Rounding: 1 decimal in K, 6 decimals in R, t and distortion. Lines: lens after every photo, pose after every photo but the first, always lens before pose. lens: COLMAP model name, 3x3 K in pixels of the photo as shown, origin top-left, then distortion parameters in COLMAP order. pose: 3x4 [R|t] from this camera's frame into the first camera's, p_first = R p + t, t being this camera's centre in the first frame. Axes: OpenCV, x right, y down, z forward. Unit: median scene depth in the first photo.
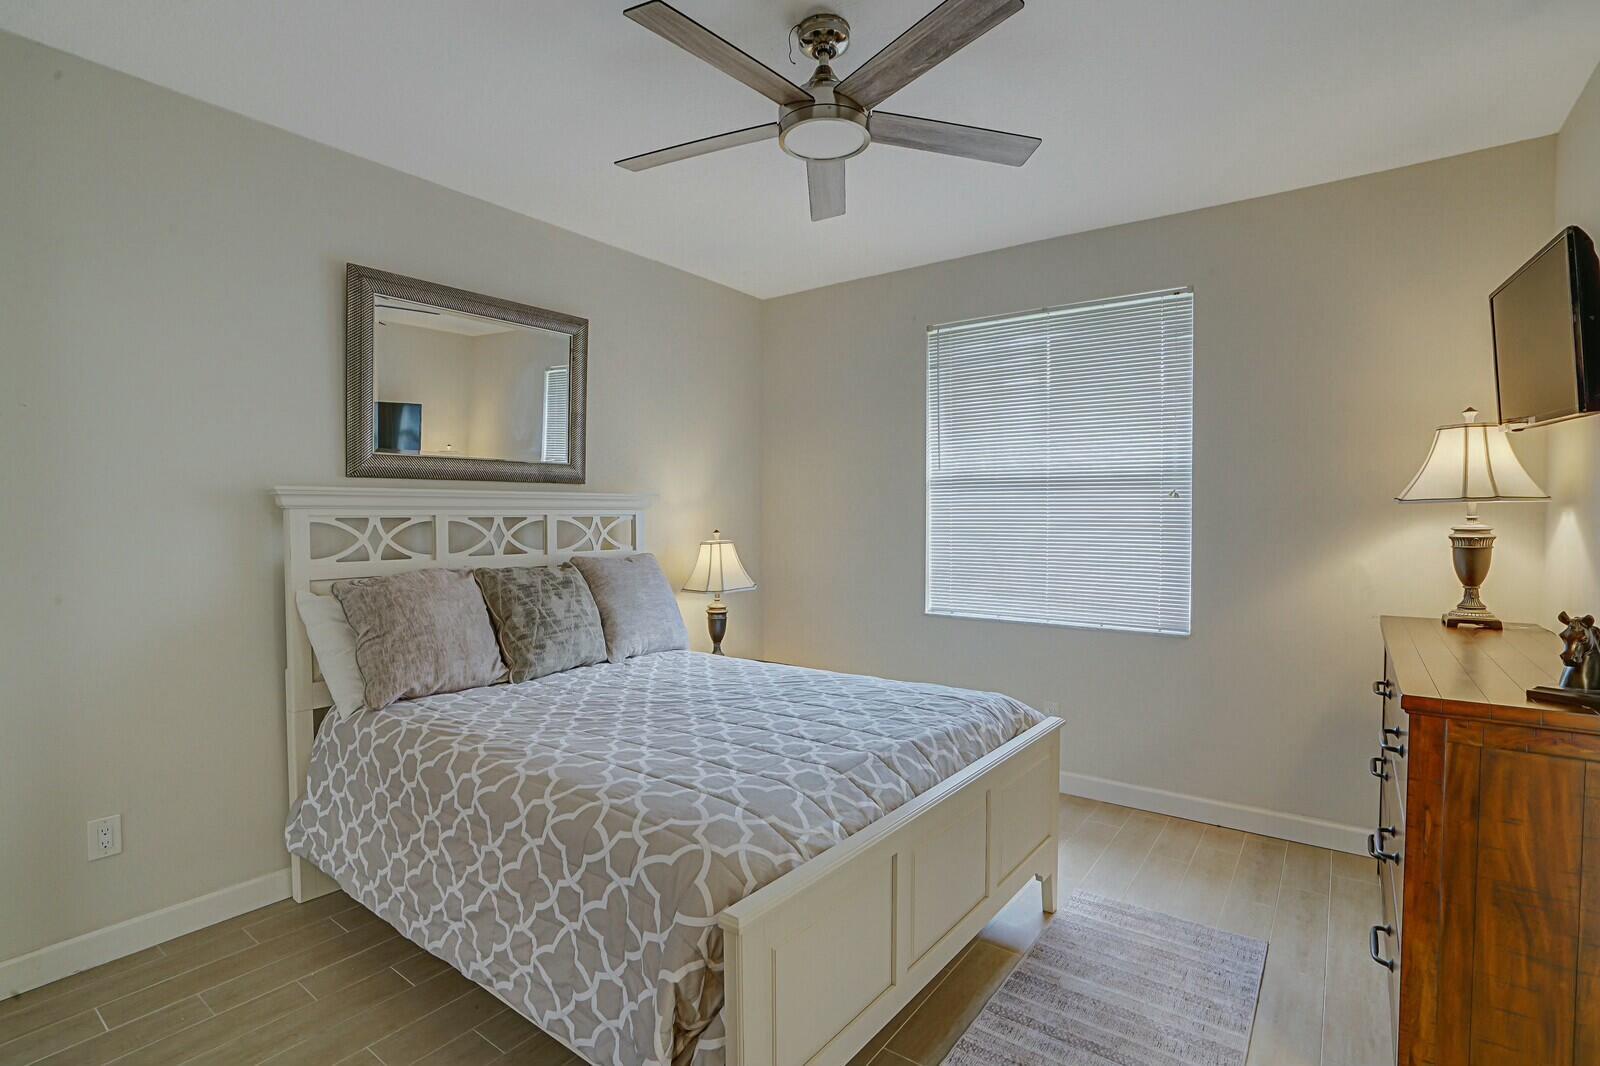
lens RADIAL K [[756.1, 0, 801.8], [0, 756.1, 548.0], [0, 0, 1]] dist [-0.033805, 0.000027]
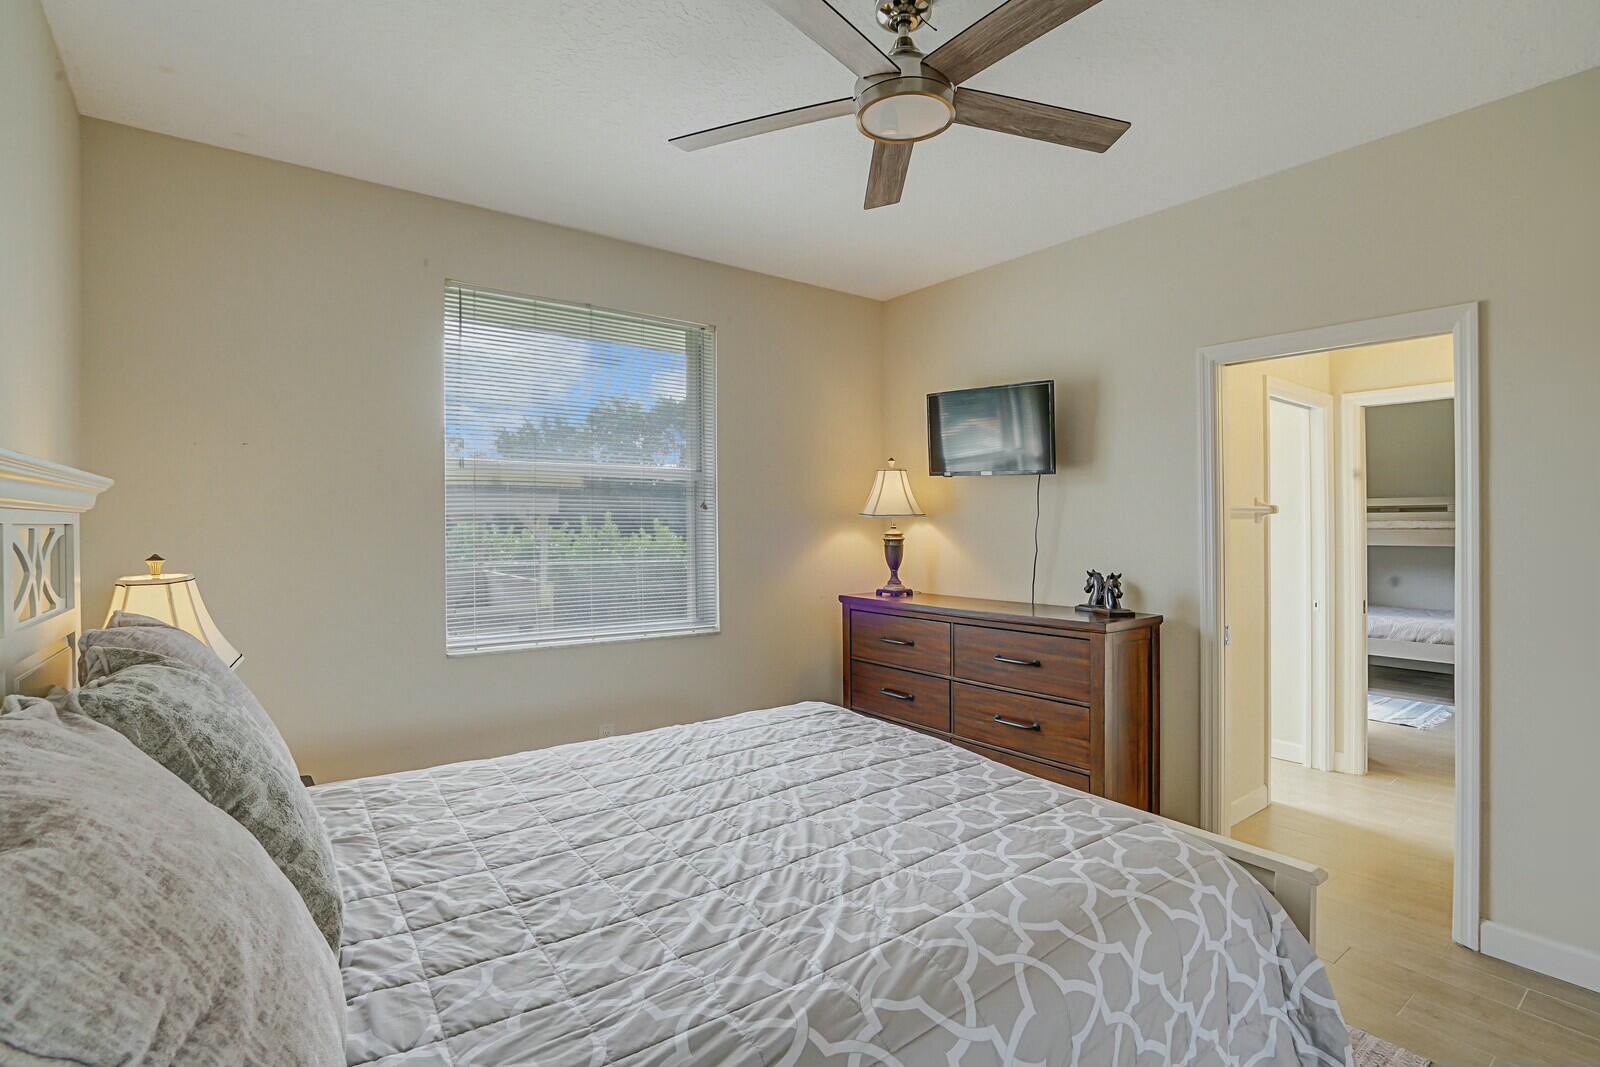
lens RADIAL K [[756.1, 0, 801.1], [0, 756.1, 524.8], [0, 0, 1]] dist [-0.033805, 0.000027]
pose [[0.283552, 0.002486, 0.958954, -0.846704], [0.043895, 0.998915, -0.015569, -0.033880], [-0.957952, 0.046508, 0.283136, 0.844950]]
